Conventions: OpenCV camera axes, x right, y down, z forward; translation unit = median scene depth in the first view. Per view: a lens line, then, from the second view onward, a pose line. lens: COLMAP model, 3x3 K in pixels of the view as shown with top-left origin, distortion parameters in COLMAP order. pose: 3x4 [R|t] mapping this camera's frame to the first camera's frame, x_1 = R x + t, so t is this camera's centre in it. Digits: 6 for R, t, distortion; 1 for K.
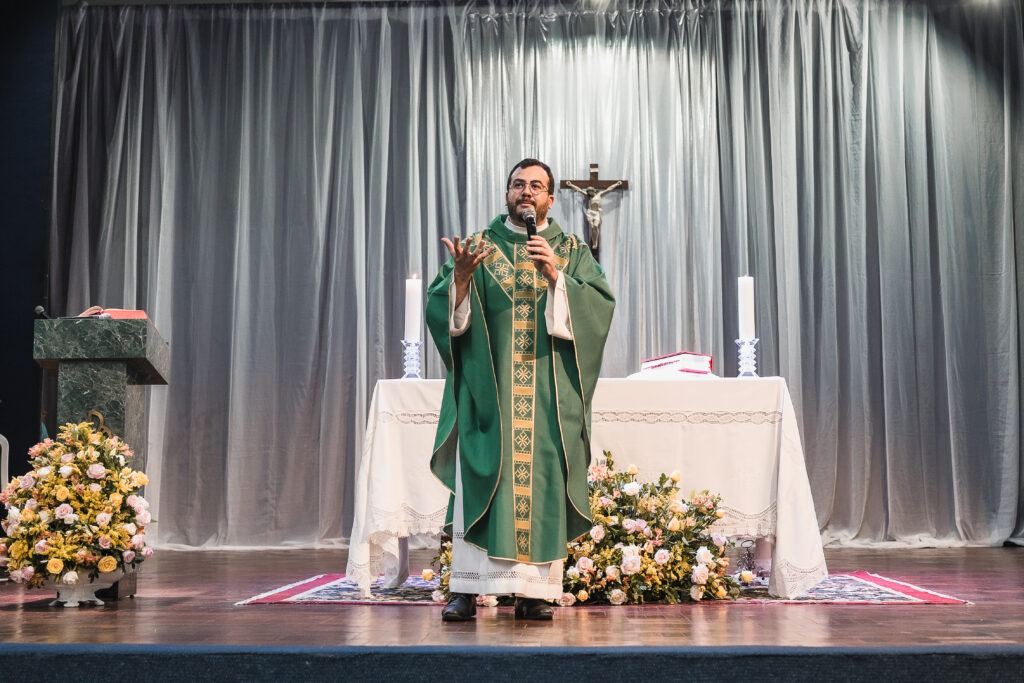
lens RADIAL K [[1208.9, 0, 512.0], [0, 1208.9, 341.5], [0, 0, 1]] dist [0.007378, 0.022834]
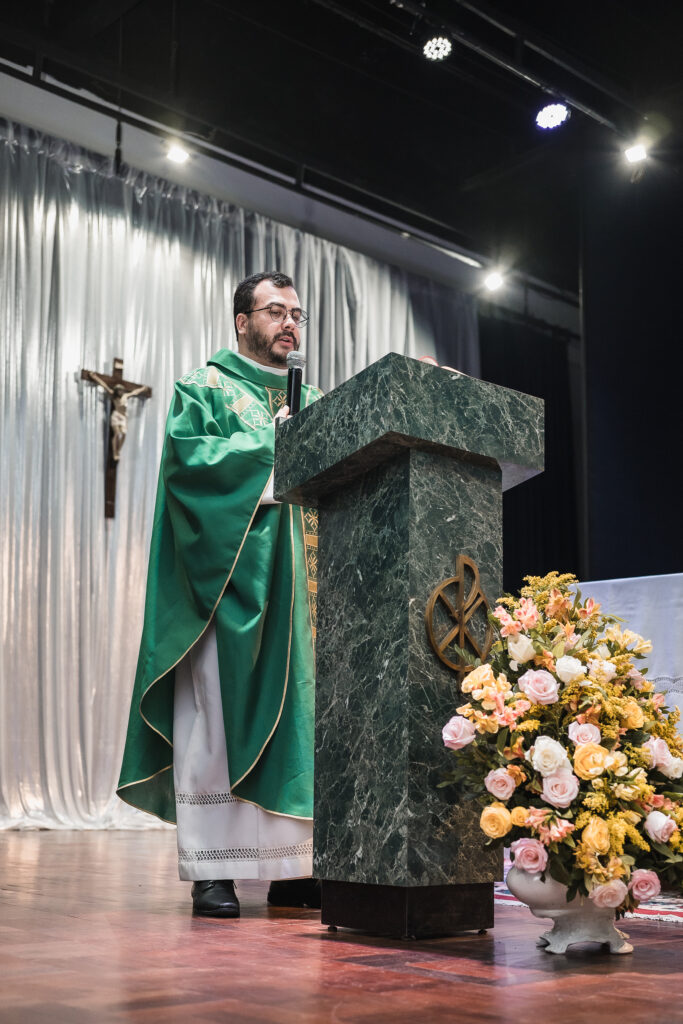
lens RADIAL K [[1208.9, 0, 343.1], [0, 1208.9, 554.5], [0, 0, 1]] dist [0.007378, 0.022834]
pose [[0.785264, 0.137203, 0.603768, -0.291431], [-0.100710, 0.990457, -0.094092, 0.045970], [-0.610915, 0.013082, 0.791588, 0.269177]]
